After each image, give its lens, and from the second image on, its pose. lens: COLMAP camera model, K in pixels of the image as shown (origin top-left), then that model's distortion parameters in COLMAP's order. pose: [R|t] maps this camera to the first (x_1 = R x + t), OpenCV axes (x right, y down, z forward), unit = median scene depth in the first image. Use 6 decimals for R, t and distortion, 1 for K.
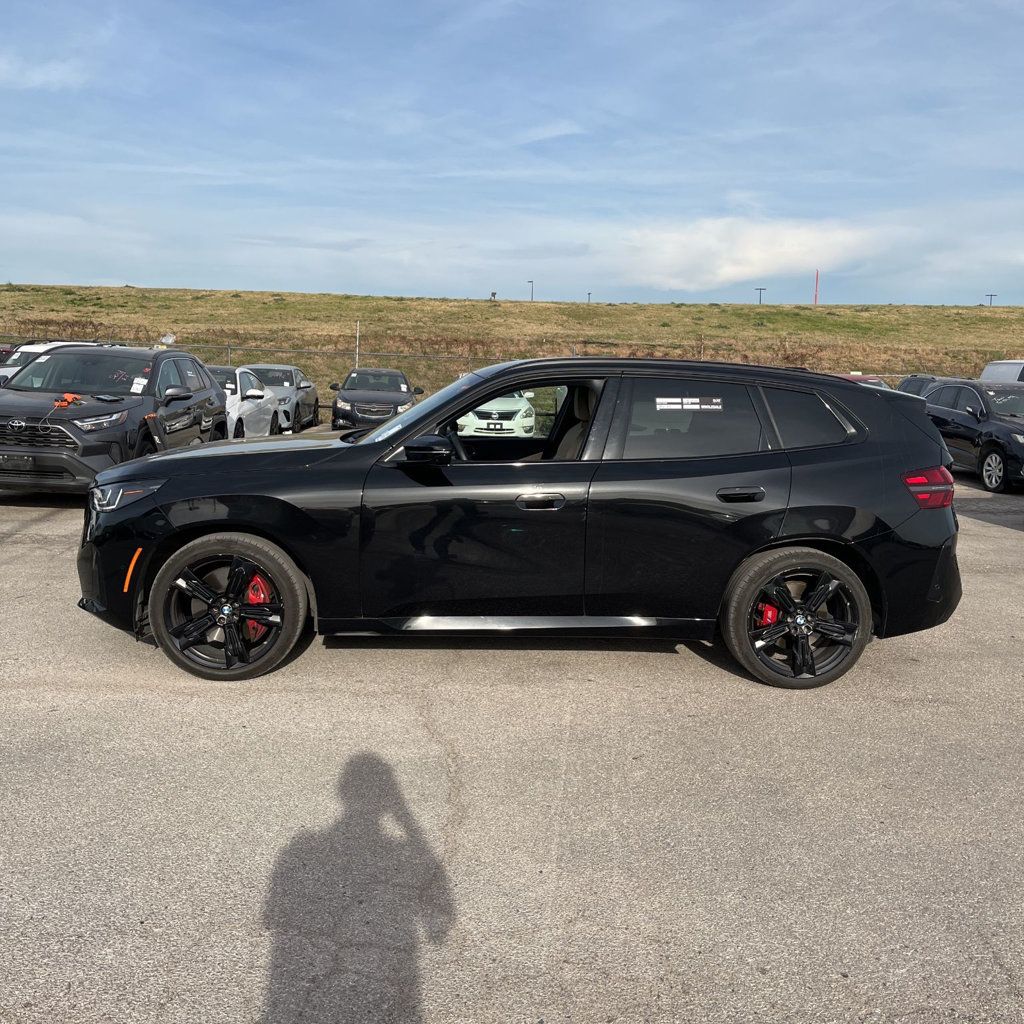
lens RADIAL K [[1306.5, 0, 512.0], [0, 1306.5, 512.0], [0, 0, 1]] dist [-0.205467, 0.762003]
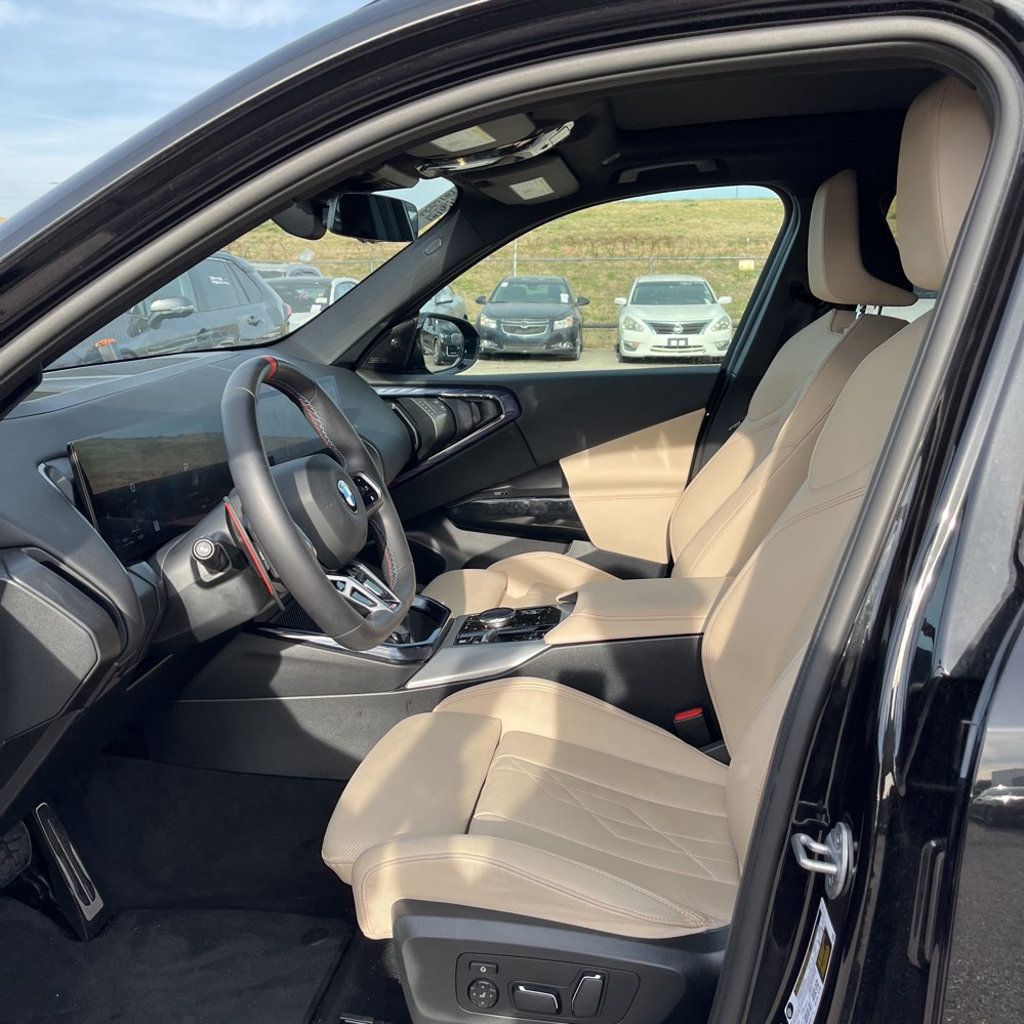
lens RADIAL K [[1306.5, 0, 512.0], [0, 1306.5, 512.0], [0, 0, 1]] dist [-0.205467, 0.762003]
pose [[0.986533, -0.014549, -0.162917, 0.011646], [0.024143, 0.998079, 0.057062, -0.012088], [0.161773, -0.060226, 0.984988, 0.219182]]
